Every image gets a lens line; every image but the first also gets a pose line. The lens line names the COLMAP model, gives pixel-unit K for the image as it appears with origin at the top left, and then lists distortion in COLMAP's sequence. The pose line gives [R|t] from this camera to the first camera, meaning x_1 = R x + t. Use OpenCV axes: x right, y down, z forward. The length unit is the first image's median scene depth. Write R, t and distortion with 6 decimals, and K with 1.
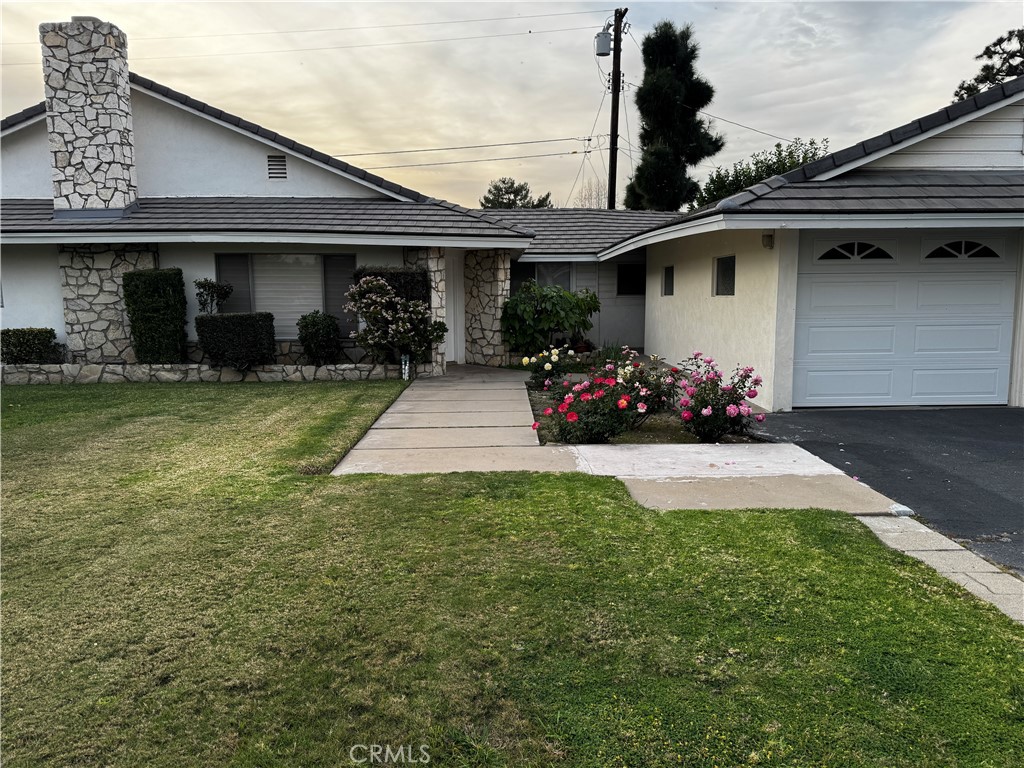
lens RADIAL K [[713.7, 0, 511.9], [0, 713.7, 384.1], [0, 0, 1]] dist [-0.000391, -0.001819]
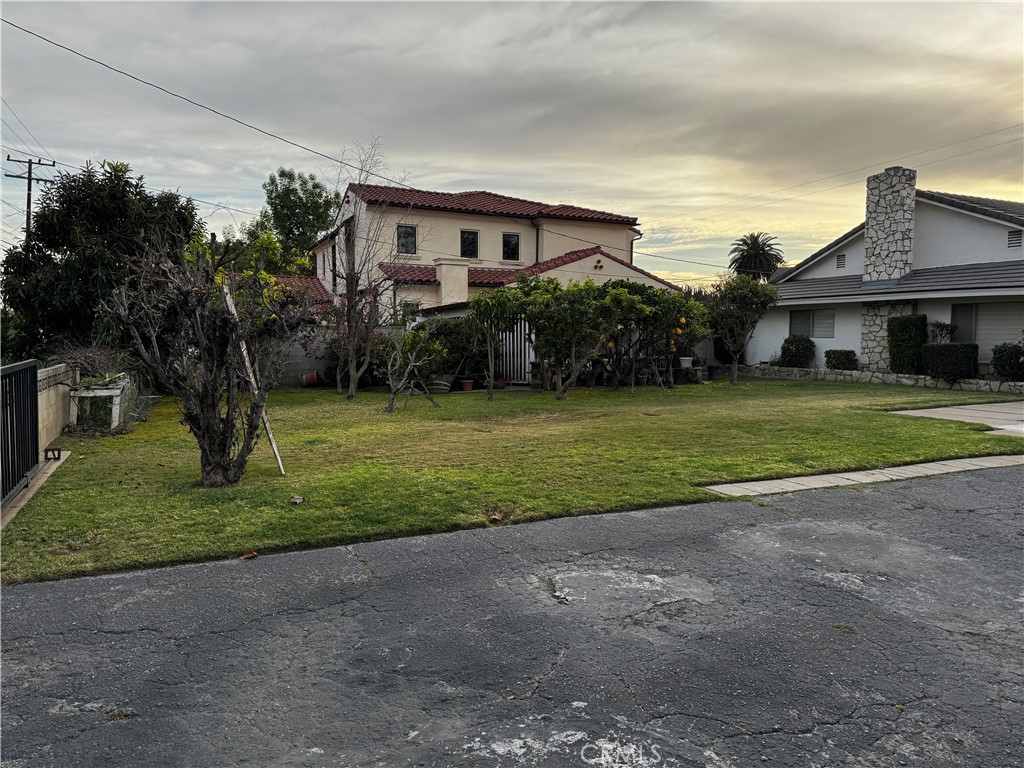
lens RADIAL K [[713.7, 0, 511.2], [0, 713.7, 381.5], [0, 0, 1]] dist [-0.000391, -0.001819]
pose [[0.399630, 0.071182, -0.913909, 0.615478], [-0.120722, 0.992384, 0.024506, 0.055213], [0.908693, 0.100535, 0.405179, -0.447441]]
